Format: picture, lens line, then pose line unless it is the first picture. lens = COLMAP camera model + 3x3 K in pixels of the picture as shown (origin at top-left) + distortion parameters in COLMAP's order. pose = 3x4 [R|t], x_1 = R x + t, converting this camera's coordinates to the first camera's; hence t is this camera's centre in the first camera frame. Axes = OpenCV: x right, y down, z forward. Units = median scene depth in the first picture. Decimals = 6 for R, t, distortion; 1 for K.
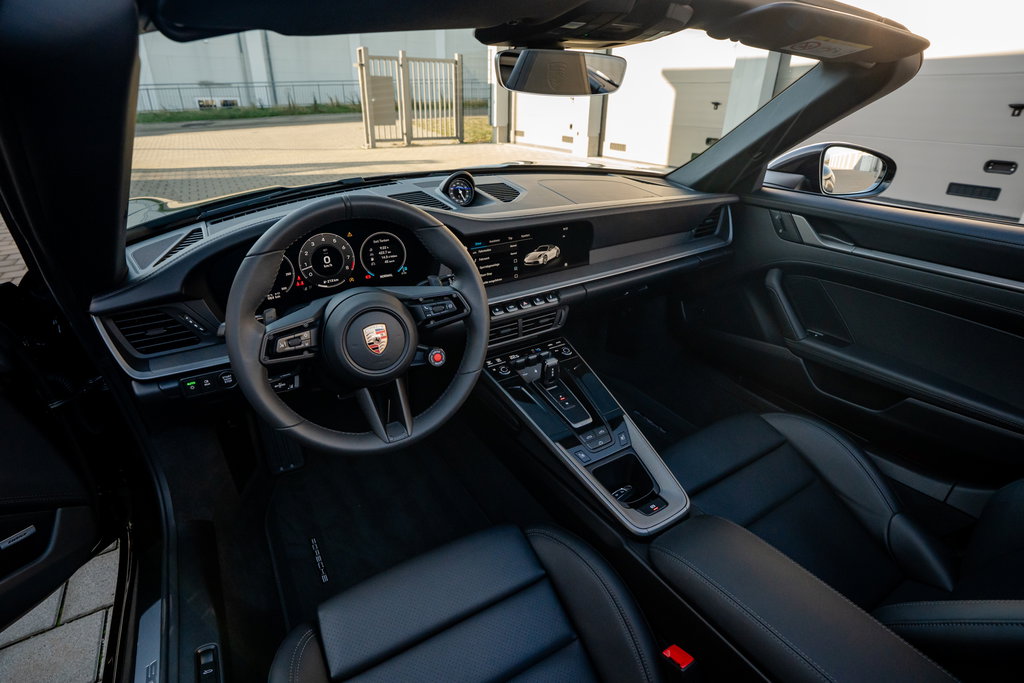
lens RADIAL K [[502.3, 0, 512.9], [0, 502.3, 323.1], [0, 0, 1]] dist [-0.026435, 0.000371]
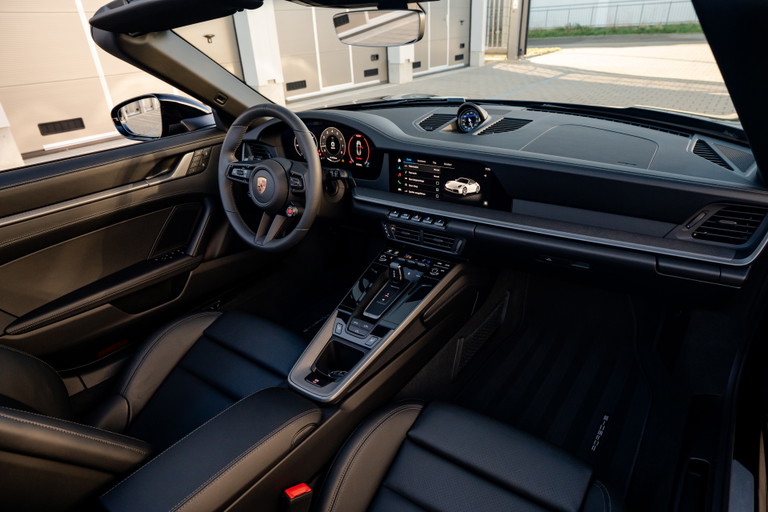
lens RADIAL K [[473.0, 0, 419.6], [0, 473.0, 254.9], [0, 0, 1]] dist [-0.015929, 0.001508]
pose [[0.442315, 0.385437, -0.809812, 0.900735], [-0.339025, 0.907800, 0.246902, -0.219744], [0.830313, 0.165338, 0.532207, 0.388846]]
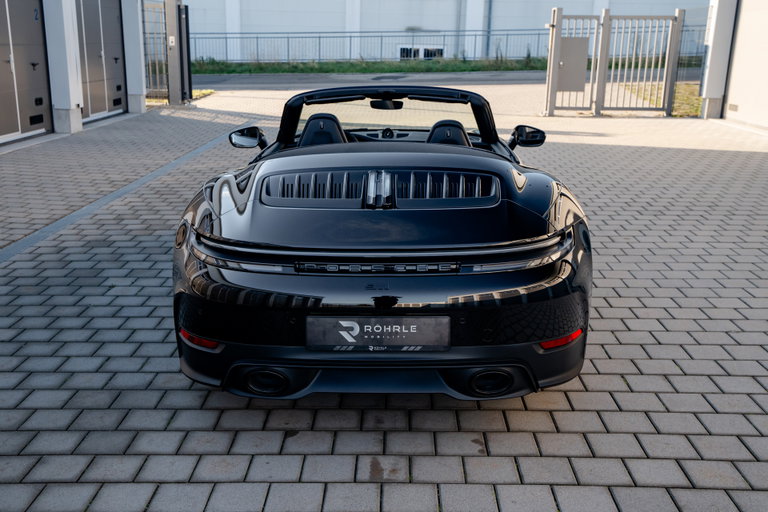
lens RADIAL K [[820.5, 0, 384.0], [0, 820.5, 256.0], [0, 0, 1]] dist [0.065114, -0.000948]
pose [[0.848271, 0.142117, -0.510136, 2.679710], [-0.225899, 0.968382, -0.105854, 1.133670], [0.478963, 0.205032, 0.853555, -3.466100]]
